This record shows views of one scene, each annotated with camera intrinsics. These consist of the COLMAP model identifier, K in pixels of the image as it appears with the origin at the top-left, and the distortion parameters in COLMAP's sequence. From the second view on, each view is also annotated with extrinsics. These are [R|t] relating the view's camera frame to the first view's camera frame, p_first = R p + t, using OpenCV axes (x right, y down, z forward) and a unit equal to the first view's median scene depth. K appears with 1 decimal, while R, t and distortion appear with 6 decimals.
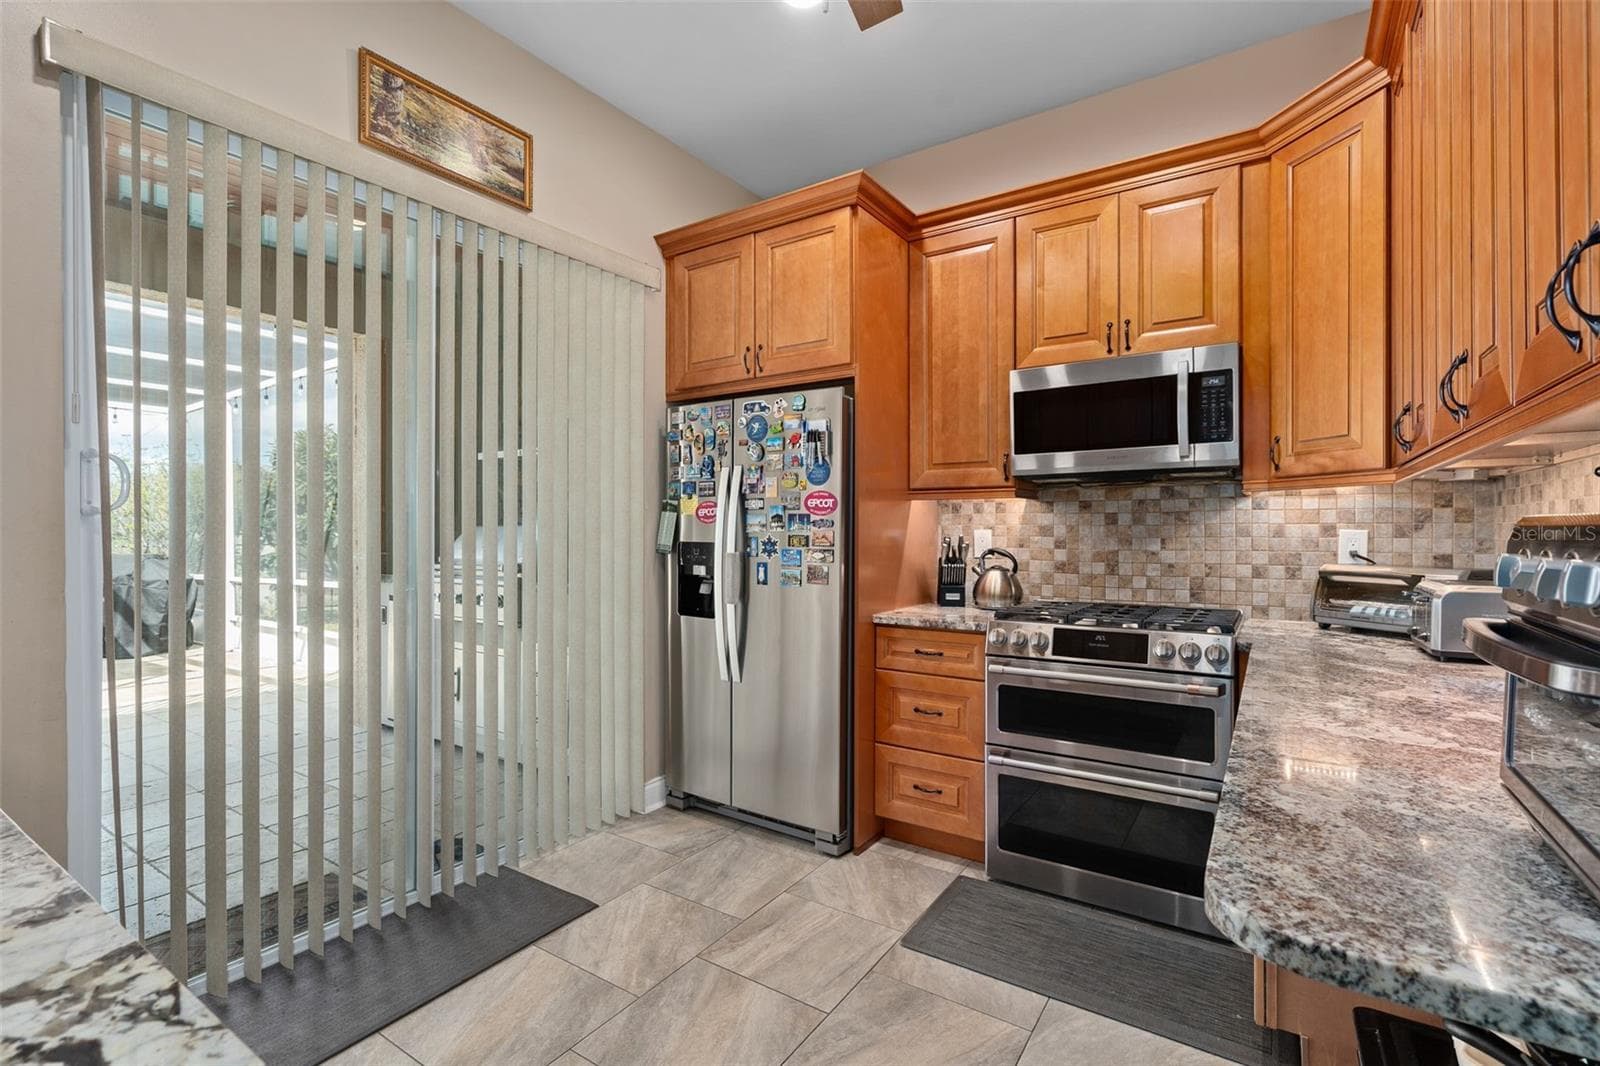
lens RADIAL K [[747.3, 0, 795.2], [0, 747.3, 520.7], [0, 0, 1]] dist [0.000886, 0.000393]
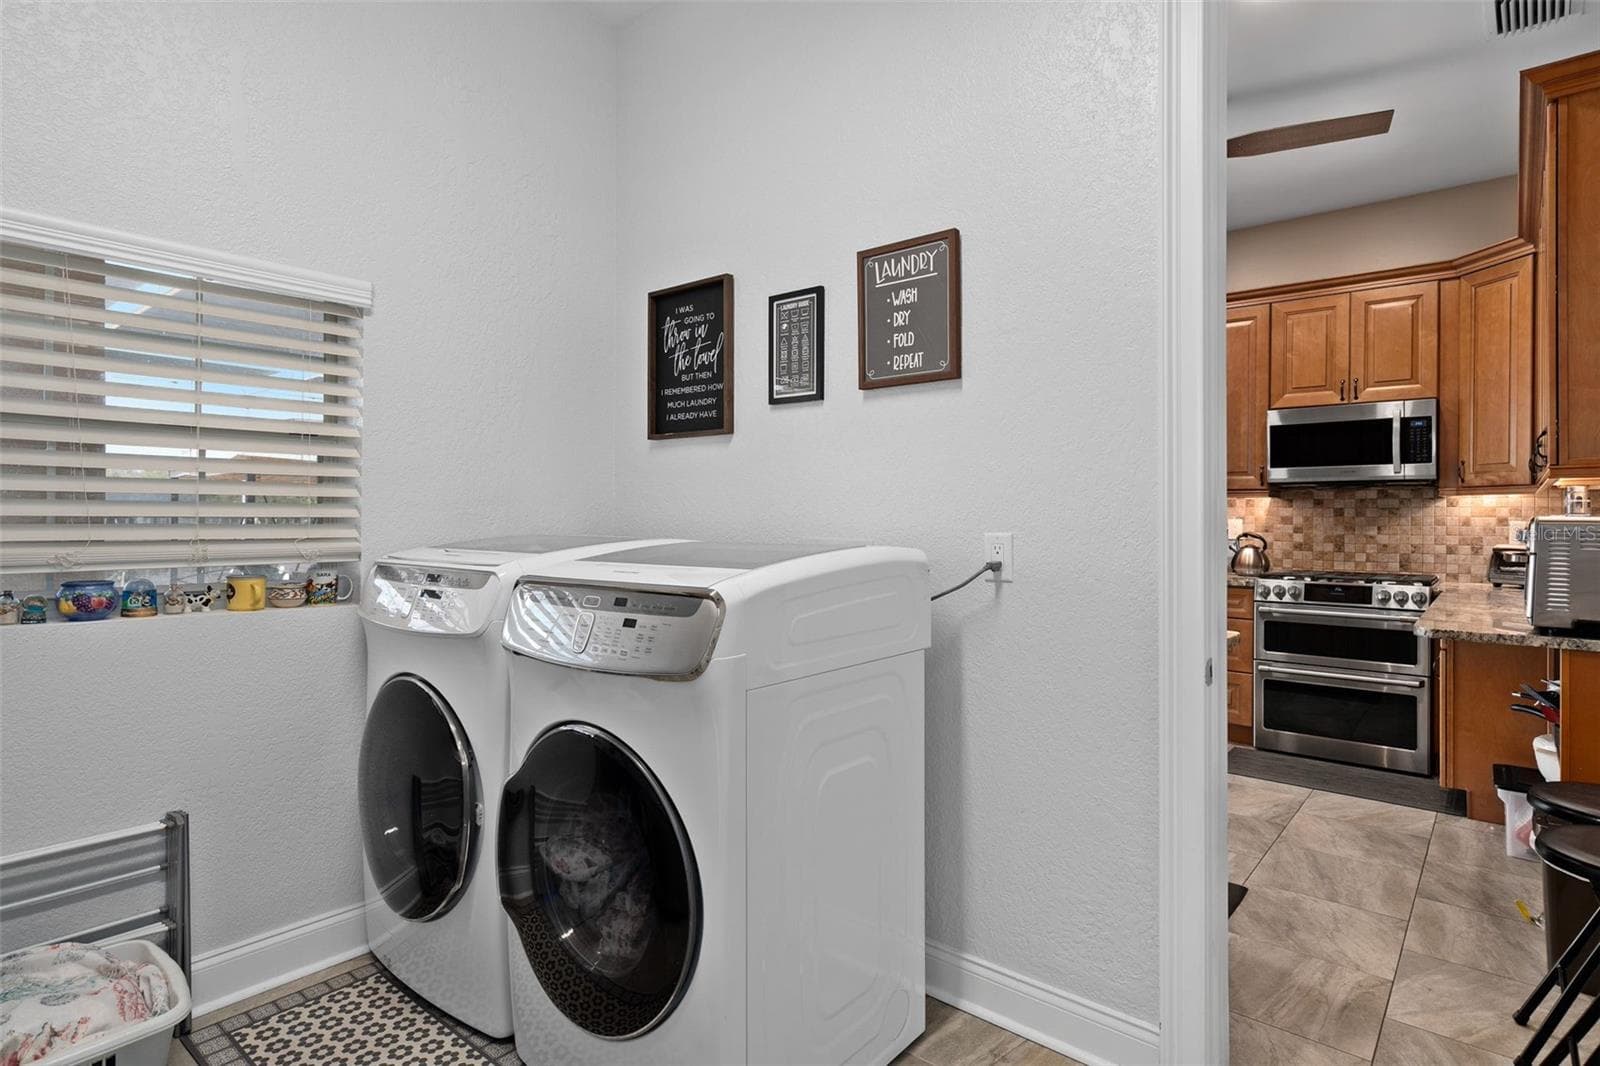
lens RADIAL K [[841.1, 0, 796.5], [0, 841.1, 507.4], [0, 0, 1]] dist [0.001927, -0.000207]
pose [[0.992123, 0.007502, -0.125047, -0.451431], [-0.007407, 0.999972, 0.001229, -0.006715], [0.125052, -0.000293, 0.992150, -0.806011]]
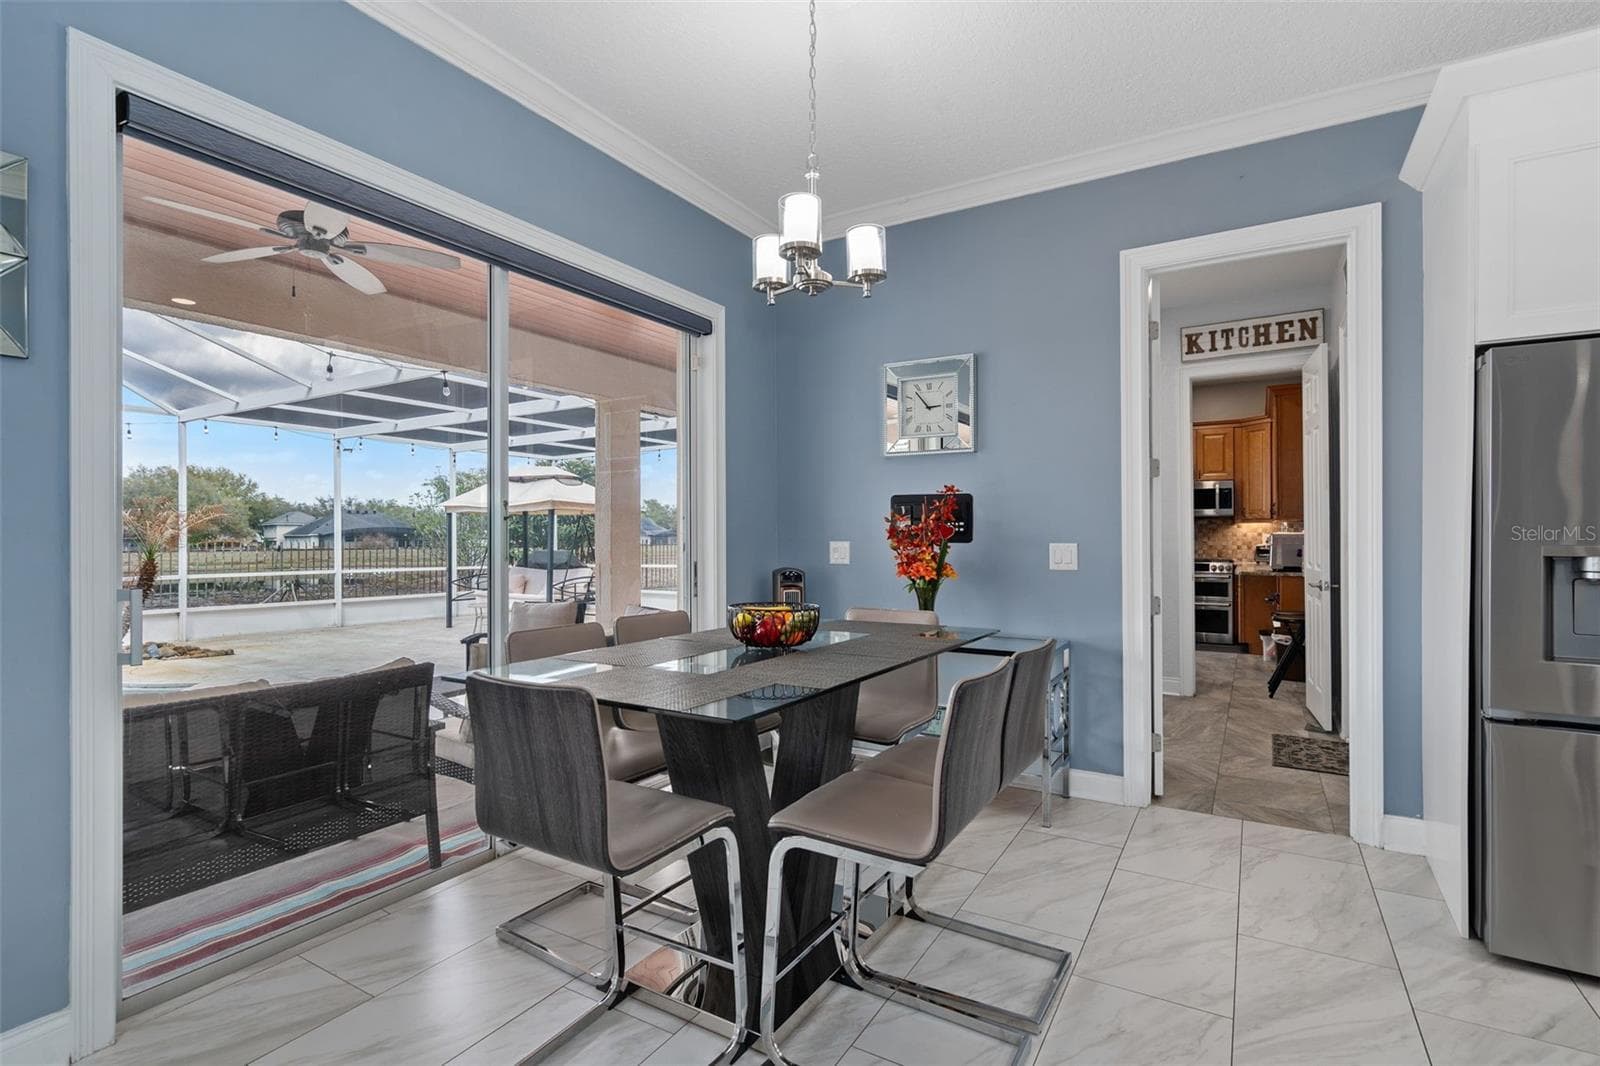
lens RADIAL K [[747.3, 0, 810.8], [0, 747.3, 534.5], [0, 0, 1]] dist [0.000886, 0.000393]
pose [[0.999223, -0.004518, 0.039149, -1.376401], [0.004353, 0.999981, 0.004315, -0.009753], [-0.039168, -0.004141, 0.999224, -2.188681]]
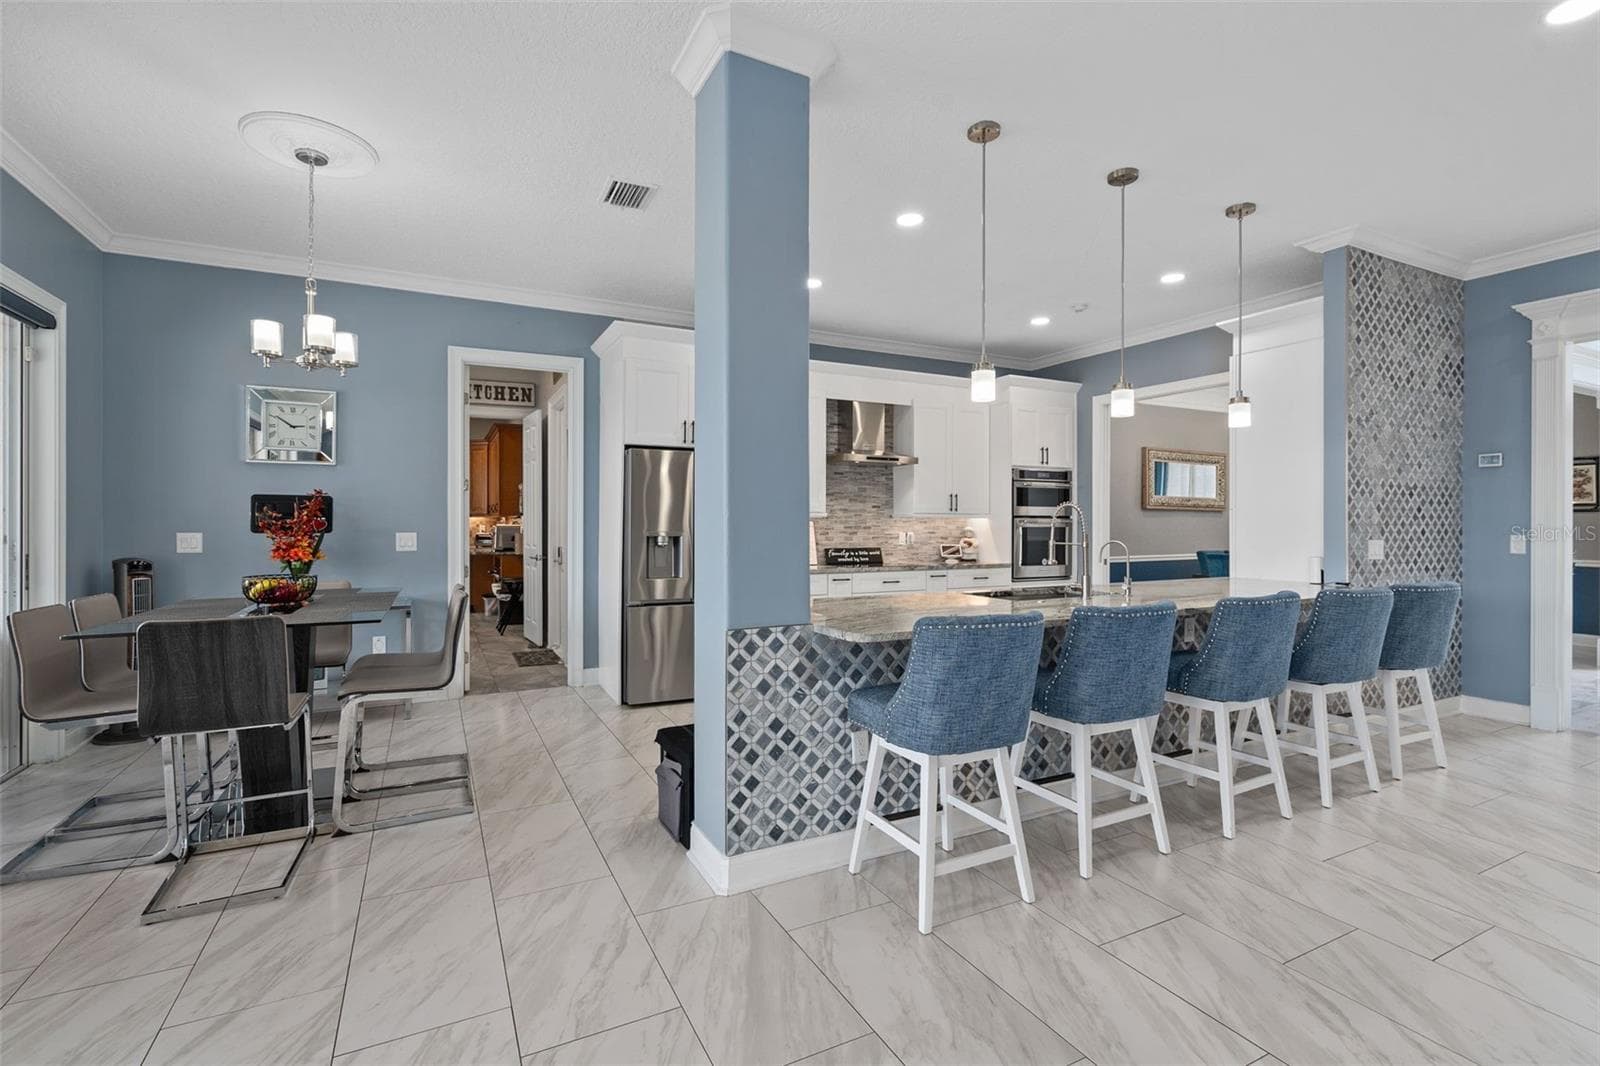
lens RADIAL K [[747.3, 0, 805.6], [0, 747.3, 523.4], [0, 0, 1]] dist [0.000886, 0.000393]
pose [[0.486033, -0.001728, 0.873939, -2.202353], [-0.003393, 0.999987, 0.003864, -0.024253], [-0.873934, -0.004844, 0.486021, -2.838091]]
